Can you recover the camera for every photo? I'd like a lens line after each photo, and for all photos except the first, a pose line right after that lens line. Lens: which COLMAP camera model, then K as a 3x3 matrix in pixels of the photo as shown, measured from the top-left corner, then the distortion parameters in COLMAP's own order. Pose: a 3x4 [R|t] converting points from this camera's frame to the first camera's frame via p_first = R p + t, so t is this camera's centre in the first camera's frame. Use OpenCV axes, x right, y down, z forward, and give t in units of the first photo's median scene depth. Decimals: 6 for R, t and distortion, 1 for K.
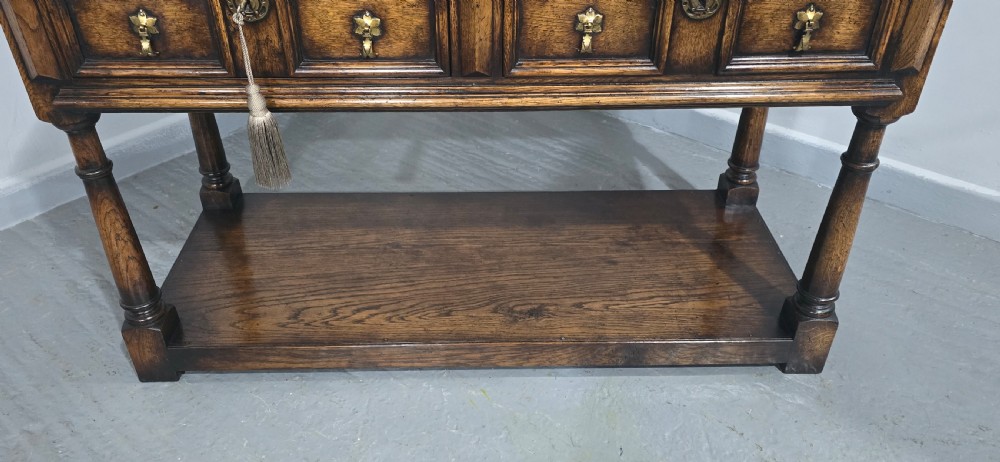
lens RADIAL K [[755.7, 0, 491.3], [0, 755.7, 228.3], [0, 0, 1]] dist [0.072317, -0.099585]
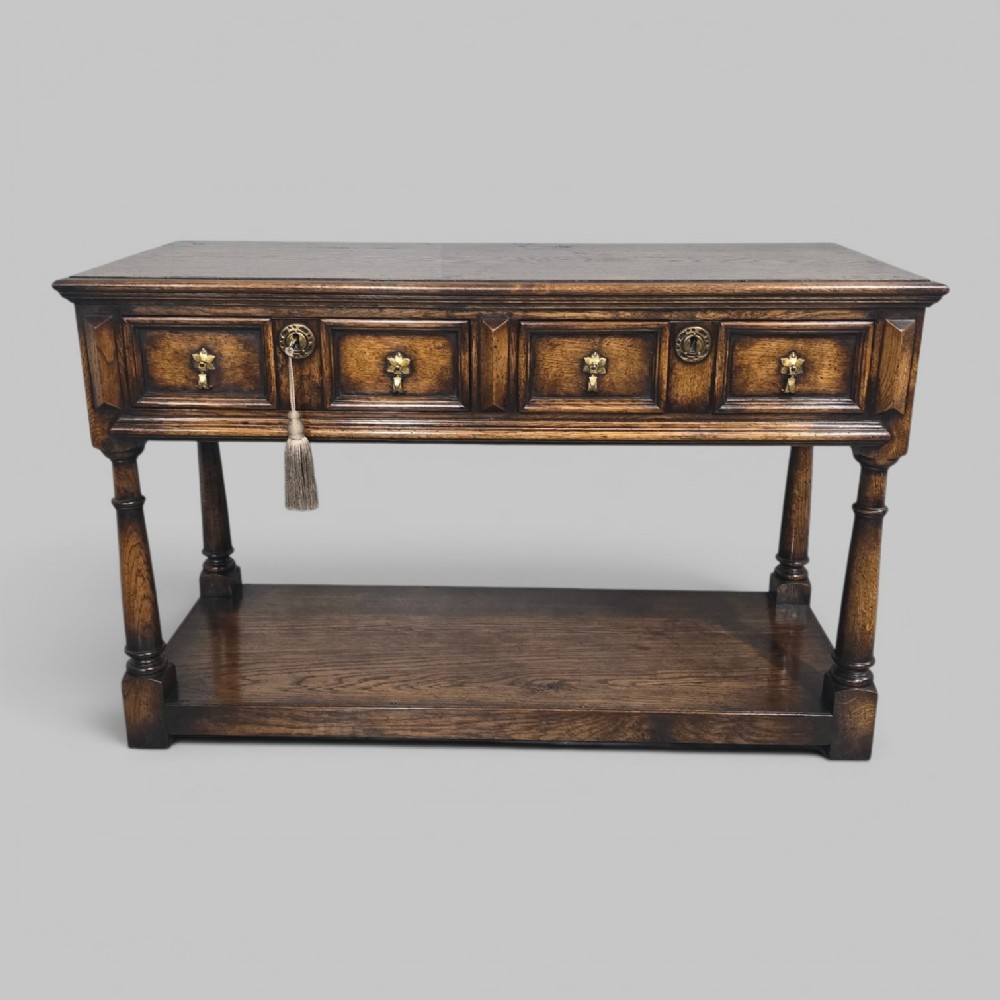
lens RADIAL K [[1121.5, 0, 500.3], [0, 1121.5, 484.1], [0, 0, 1]] dist [0.065372, 0.000000]
pose [[0.999000, 0.017004, -0.041341, 0.045928], [-0.028286, 0.956588, -0.290067, 0.289605], [0.034614, 0.290947, 0.956113, -0.407199]]
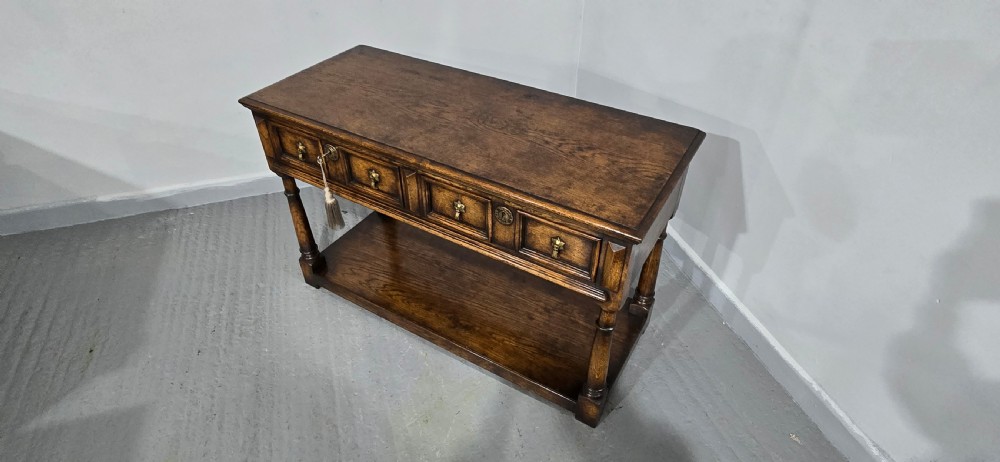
lens RADIAL K [[552.0, 0, 502.9], [0, 552.0, 235.9], [0, 0, 1]] dist [-0.009750, 0.000862]
pose [[0.850747, 0.338234, -0.402278, 0.628391], [-0.307393, 0.941055, 0.141153, -0.331285], [0.426309, 0.003573, 0.904571, -0.191500]]
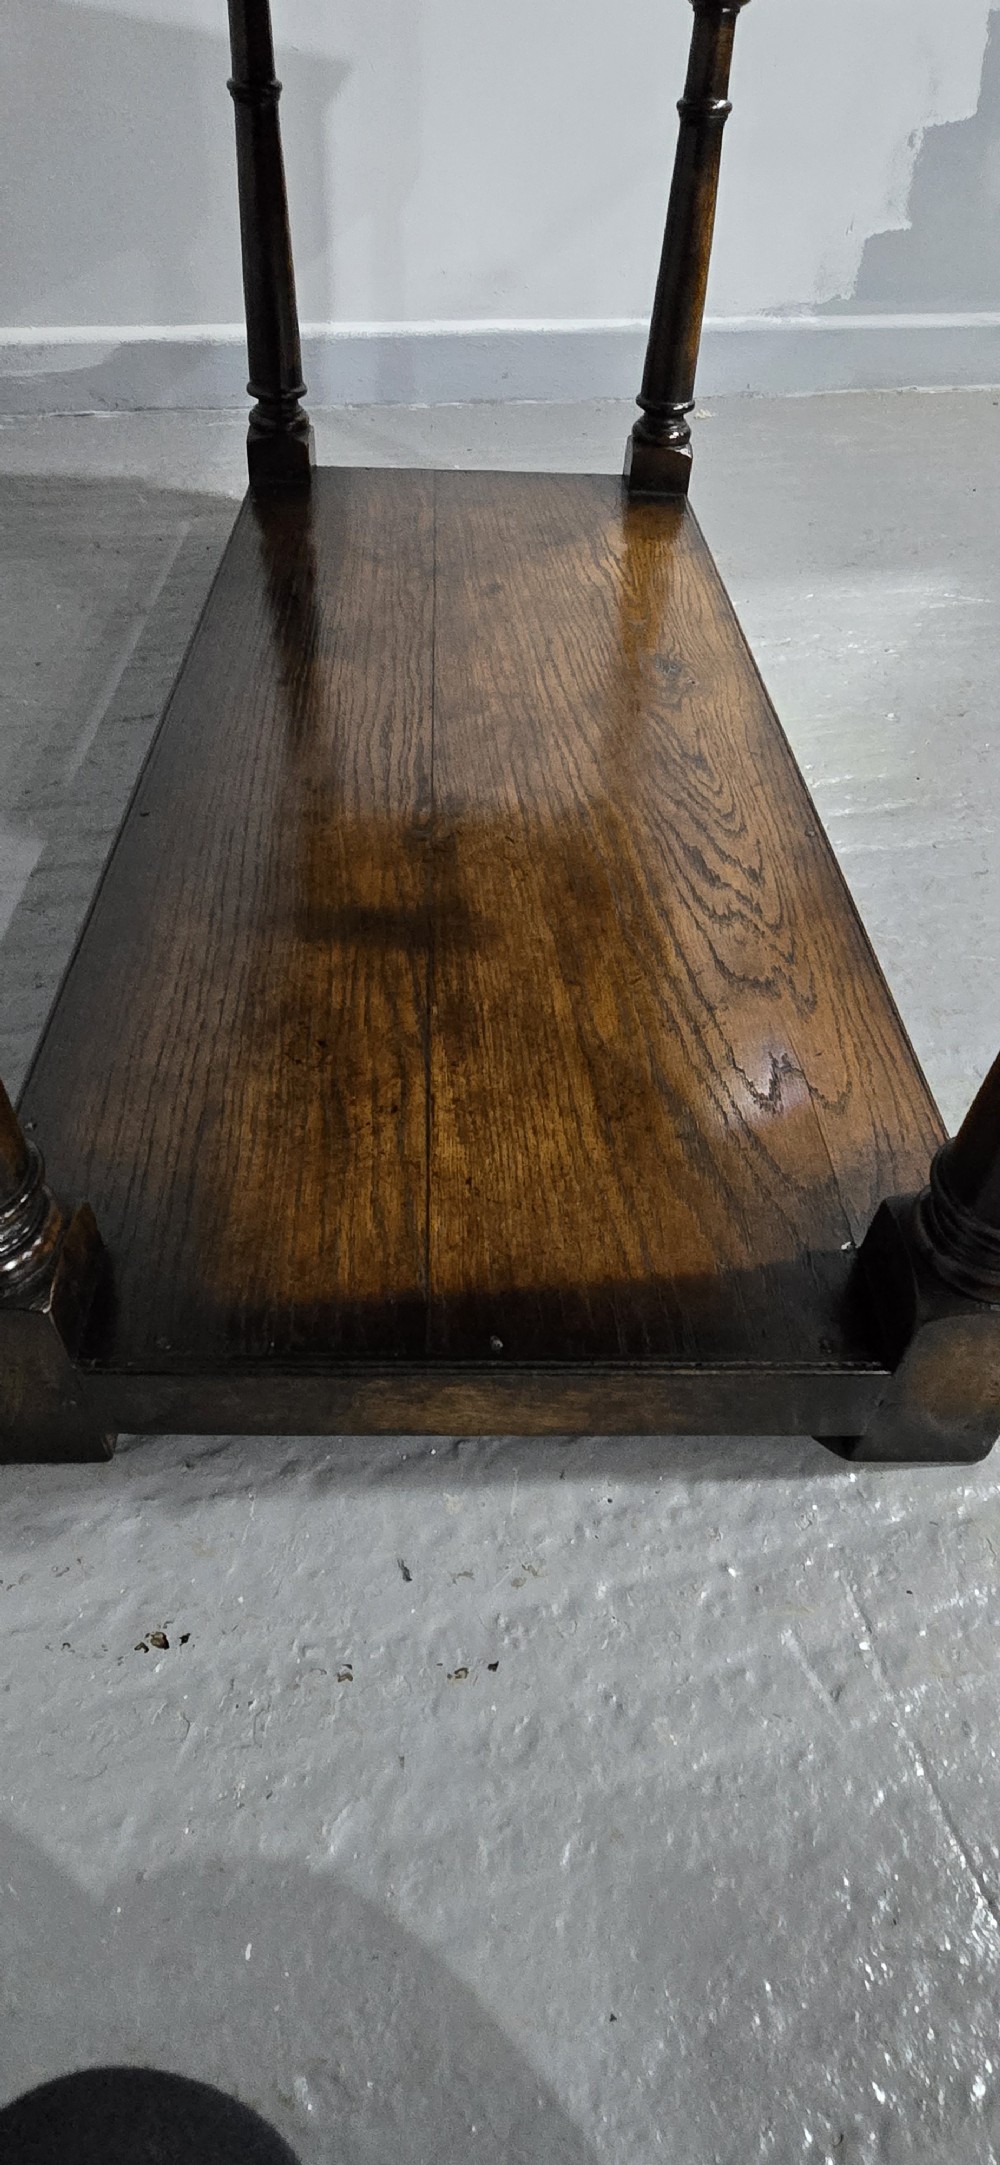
lens RADIAL K [[1195.1, 0, 486.9], [0, 1195.1, 1083.2], [0, 0, 1]] dist [-0.009750, 0.000862]
pose [[-0.004878, -0.691761, 0.722110, -0.697597], [0.552807, 0.599880, 0.578402, -0.240060], [-0.833295, 0.402009, 0.379484, 0.961447]]
